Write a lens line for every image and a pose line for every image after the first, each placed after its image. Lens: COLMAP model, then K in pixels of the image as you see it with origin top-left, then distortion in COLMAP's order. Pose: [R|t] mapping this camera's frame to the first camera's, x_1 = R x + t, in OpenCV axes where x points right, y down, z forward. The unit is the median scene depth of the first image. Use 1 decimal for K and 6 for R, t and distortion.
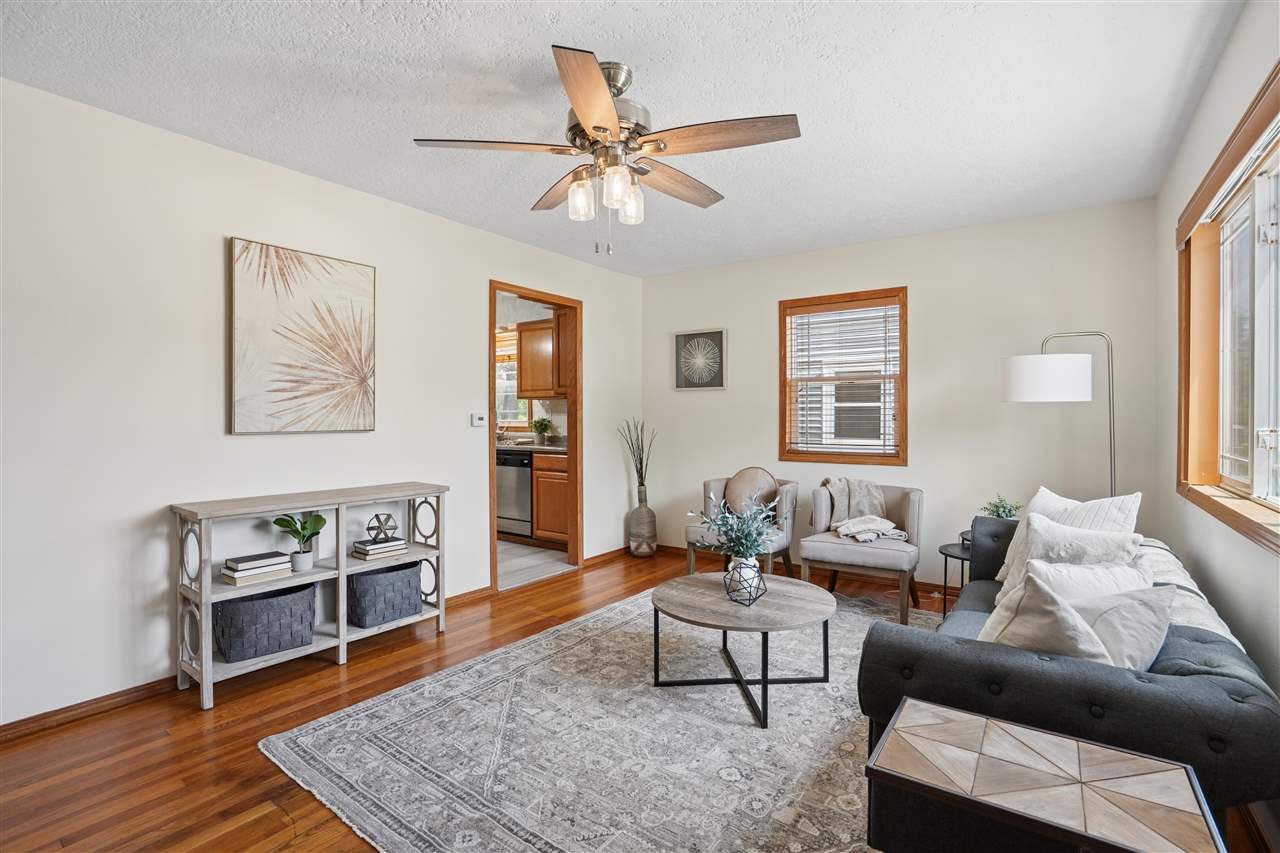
lens RADIAL K [[586.7, 0, 638.7], [0, 586.7, 420.7], [0, 0, 1]] dist [-0.004040, 0.000585]
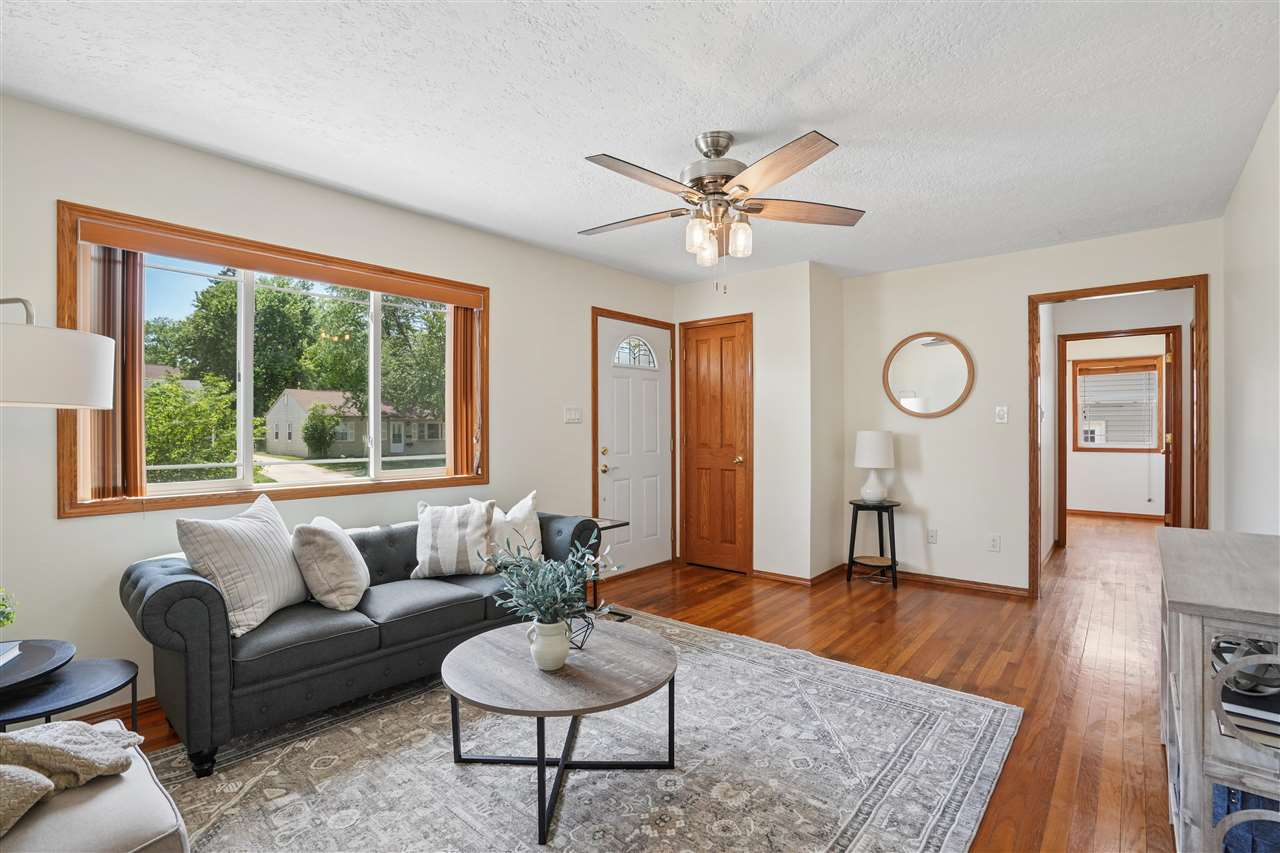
lens RADIAL K [[586.7, 0, 639.5], [0, 586.7, 423.5], [0, 0, 1]] dist [-0.004040, 0.000585]
pose [[-0.996553, 0.003618, 0.082883, 0.006015], [0.004216, 0.999966, 0.007041, -0.018226], [-0.082854, 0.007366, -0.996534, 1.801640]]
